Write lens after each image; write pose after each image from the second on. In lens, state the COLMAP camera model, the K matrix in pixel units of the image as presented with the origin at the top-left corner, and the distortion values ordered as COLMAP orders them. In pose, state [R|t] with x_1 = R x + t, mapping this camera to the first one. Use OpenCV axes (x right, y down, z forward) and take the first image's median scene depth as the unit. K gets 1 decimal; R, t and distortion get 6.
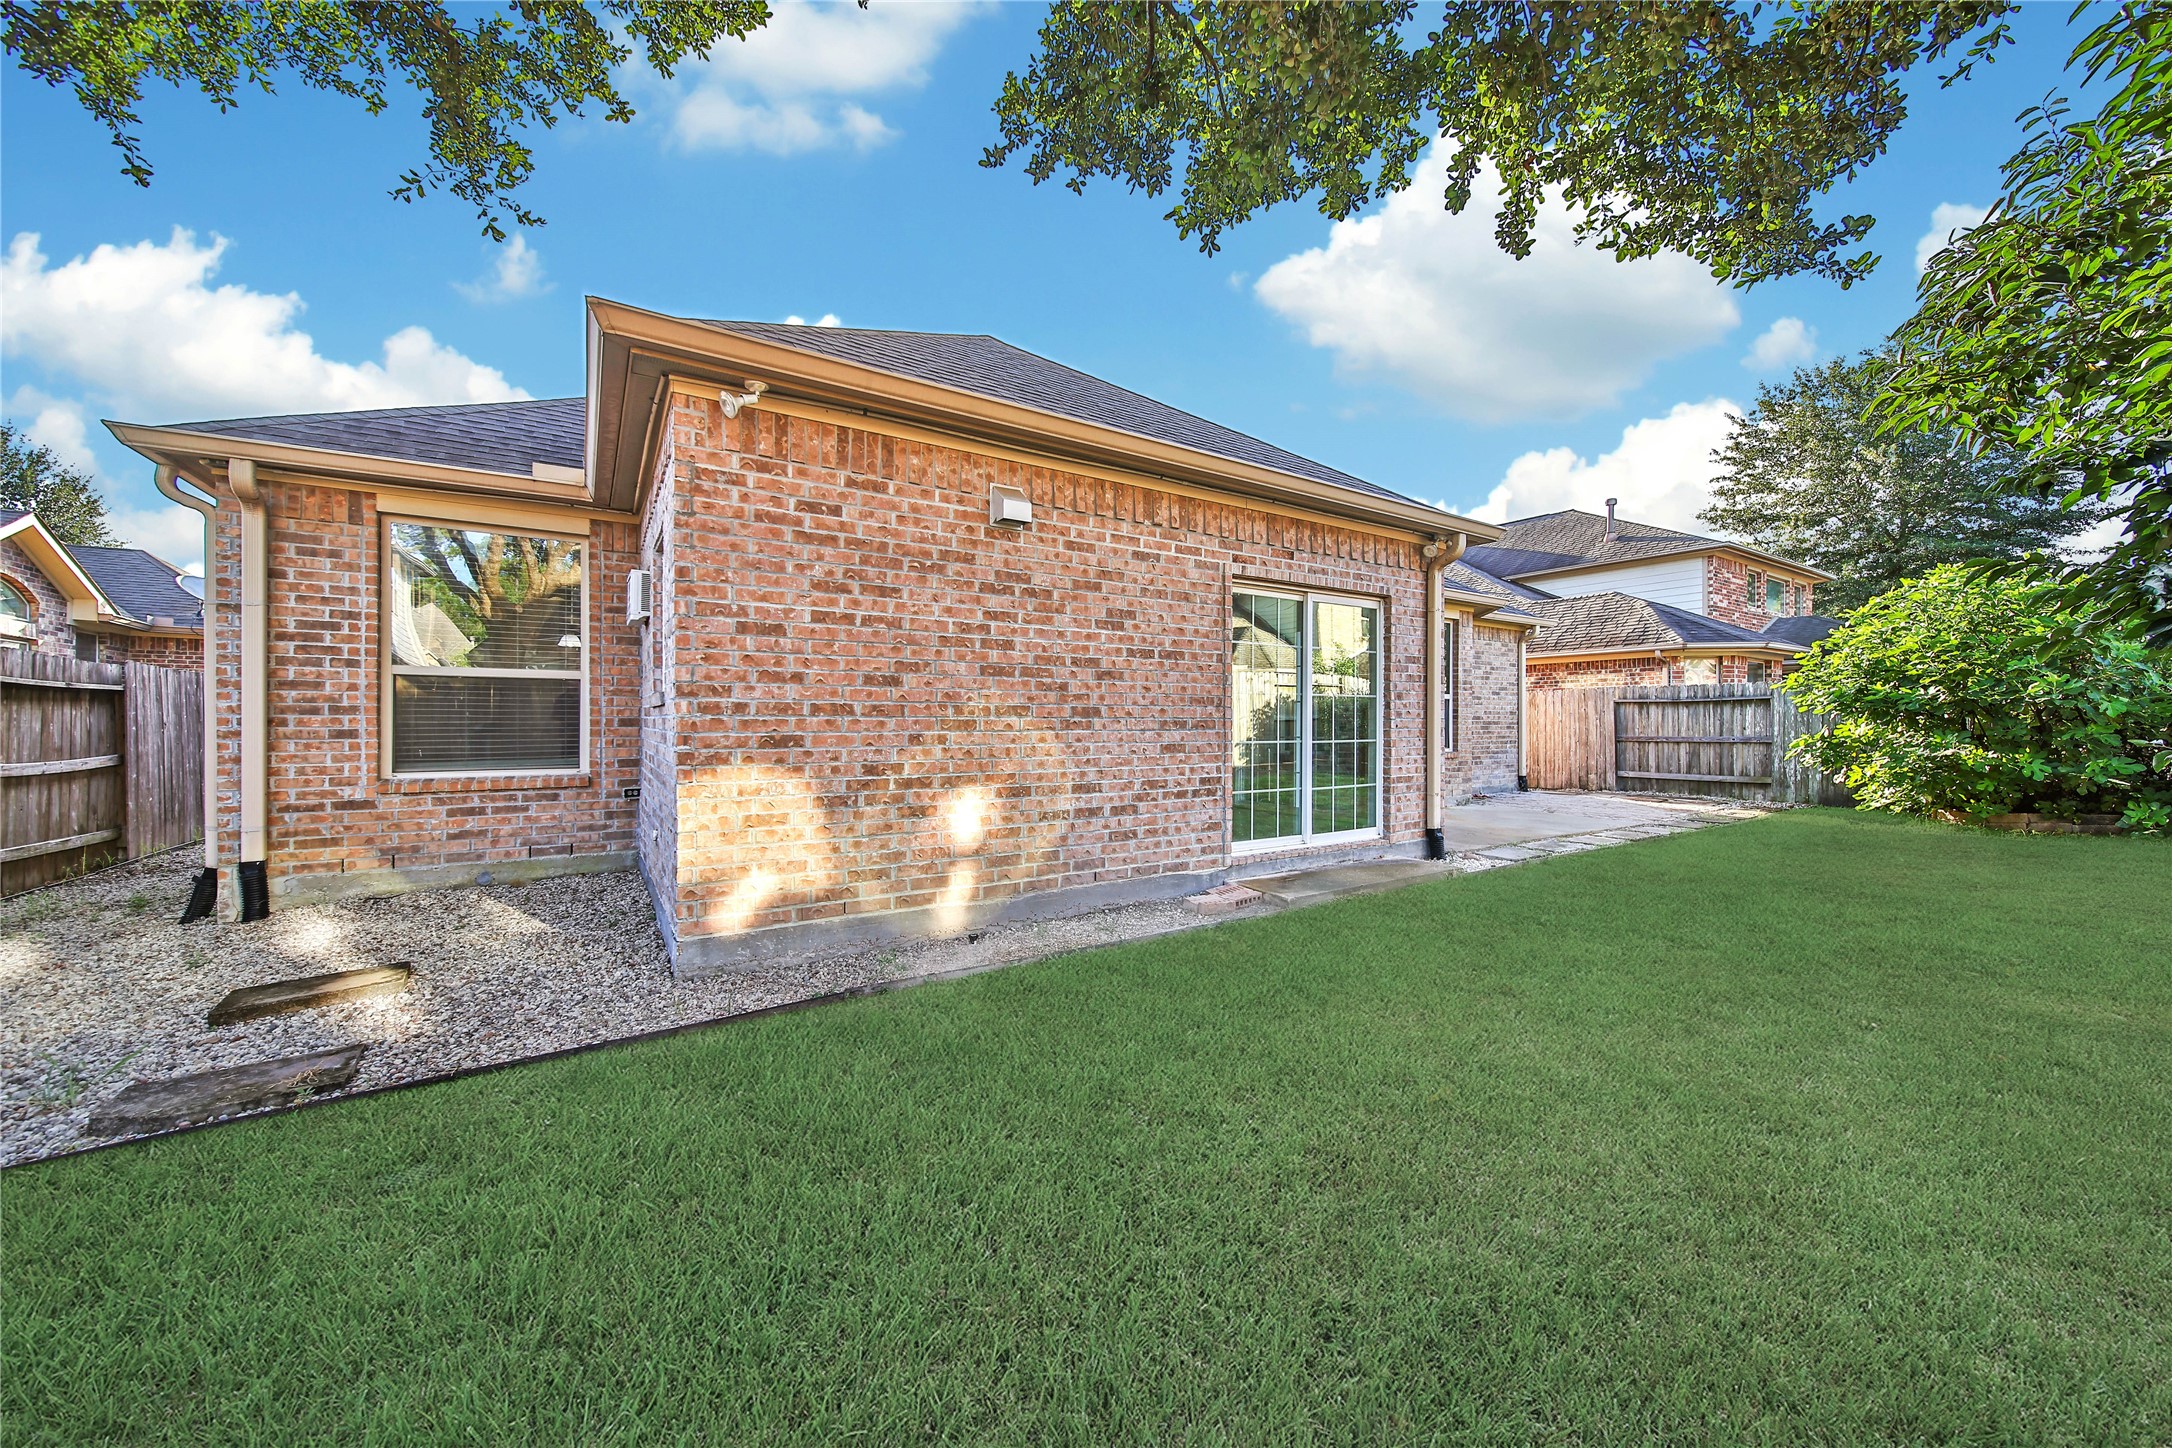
lens RADIAL K [[775.5, 0, 1093.6], [0, 775.5, 736.3], [0, 0, 1]] dist [0.001132, -0.001622]
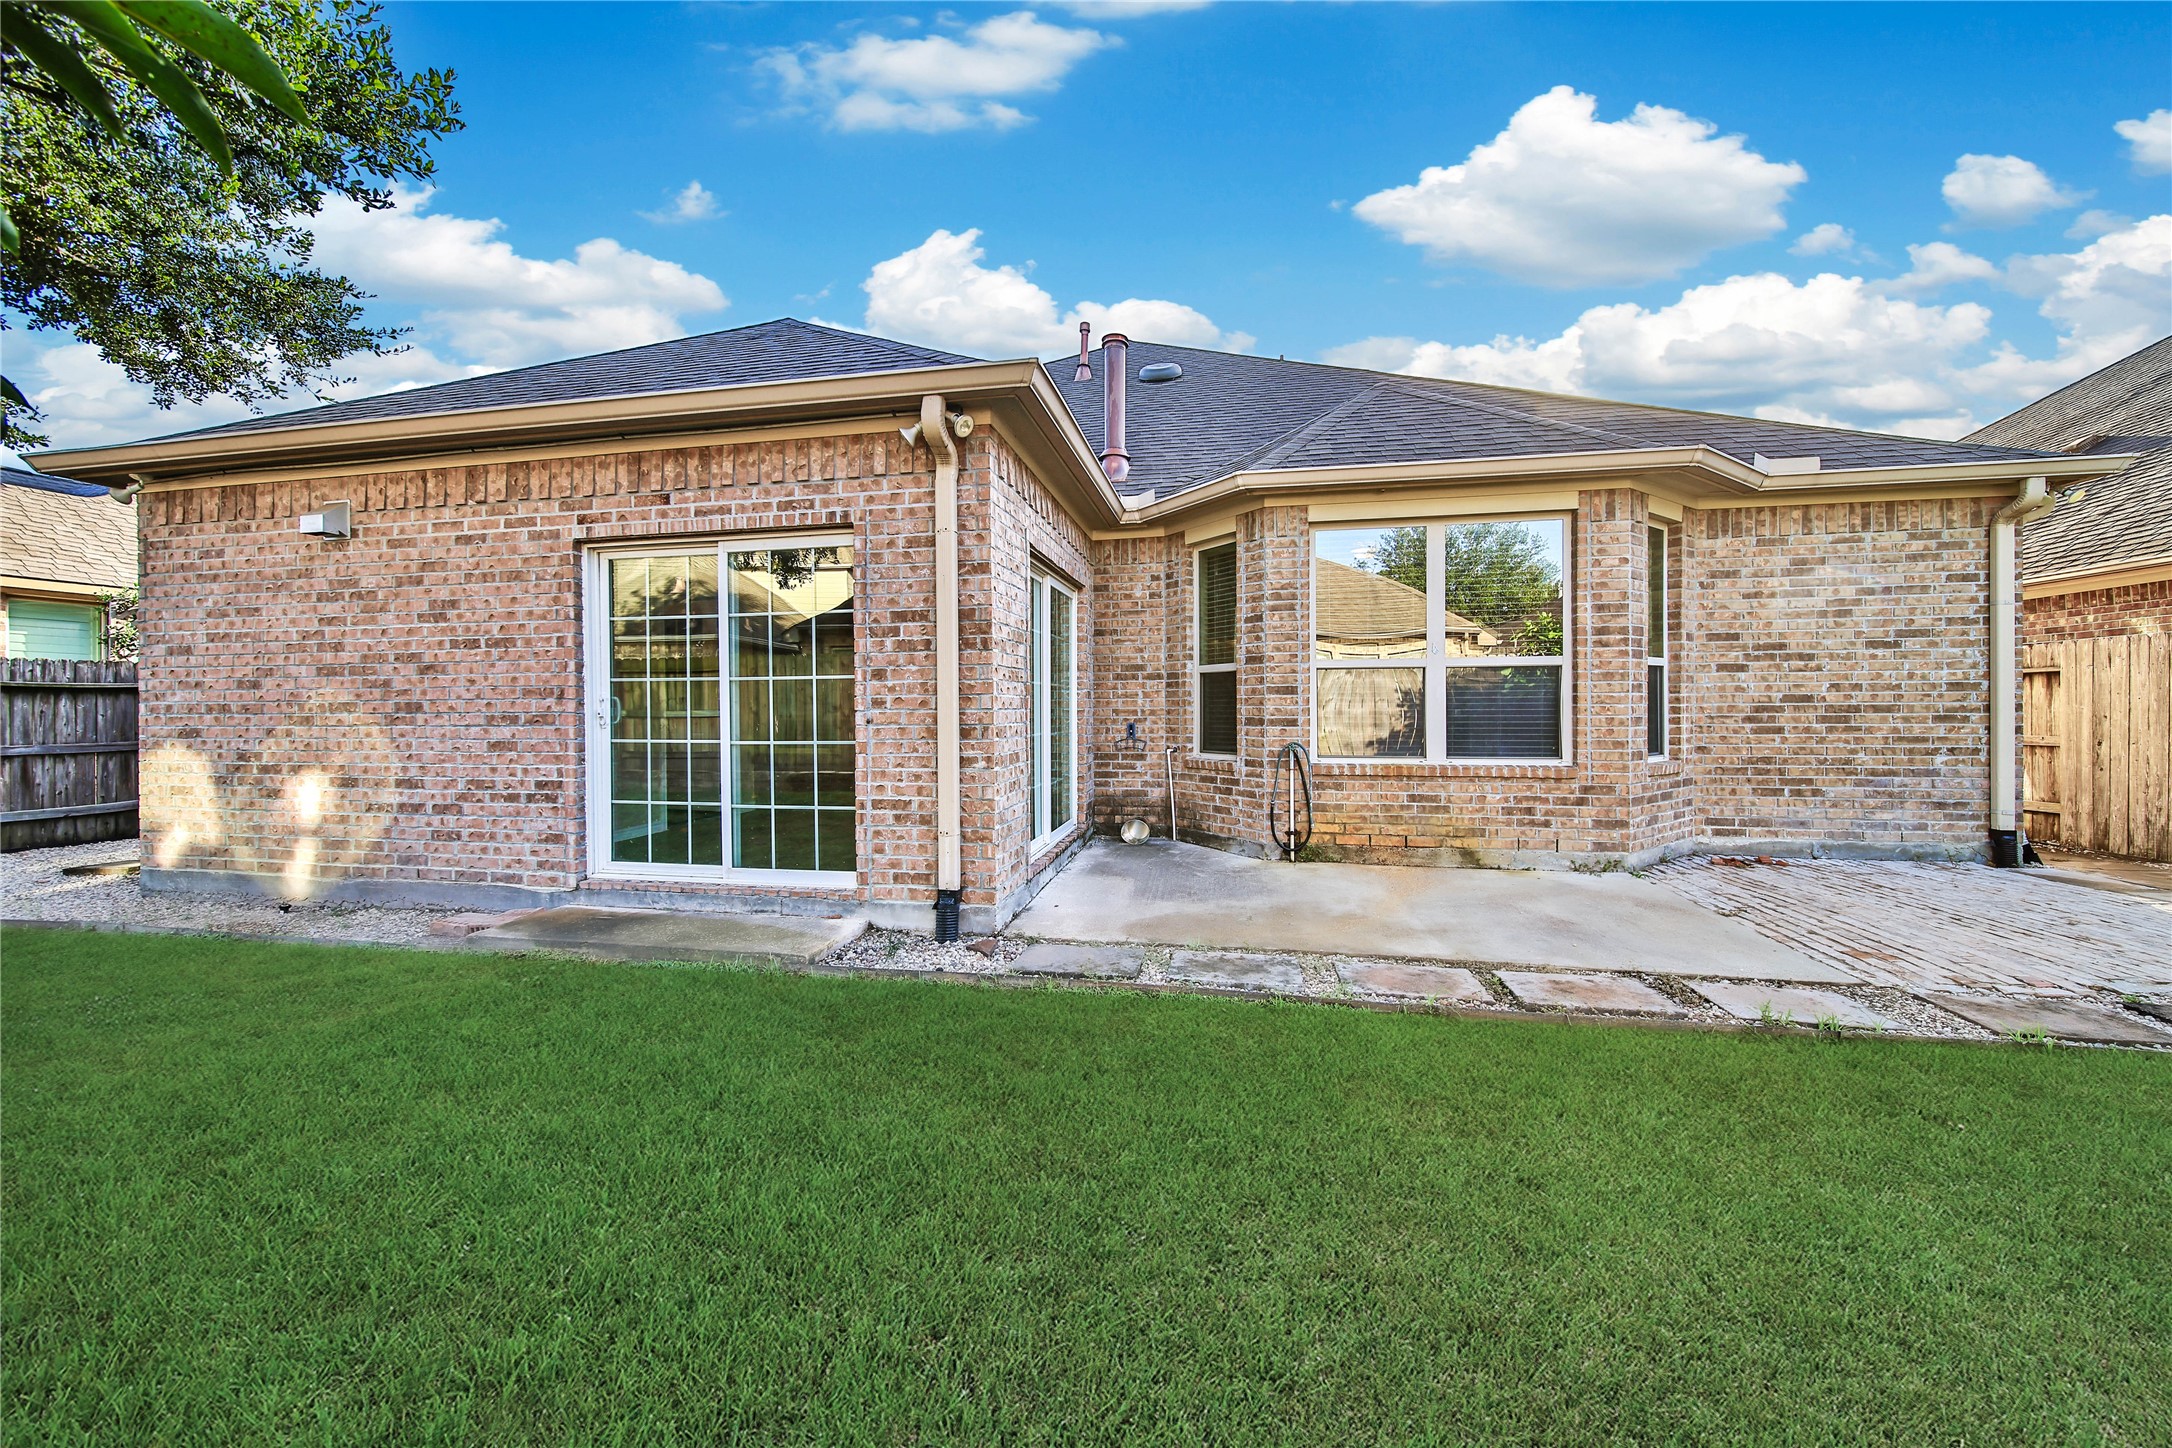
lens RADIAL K [[775.5, 0, 1093.6], [0, 775.5, 736.3], [0, 0, 1]] dist [0.001132, -0.001622]
pose [[0.717575, 0.011535, -0.696385, 1.328771], [-0.009502, 0.999932, 0.006772, -0.009256], [0.696416, 0.001758, 0.717636, 0.902777]]
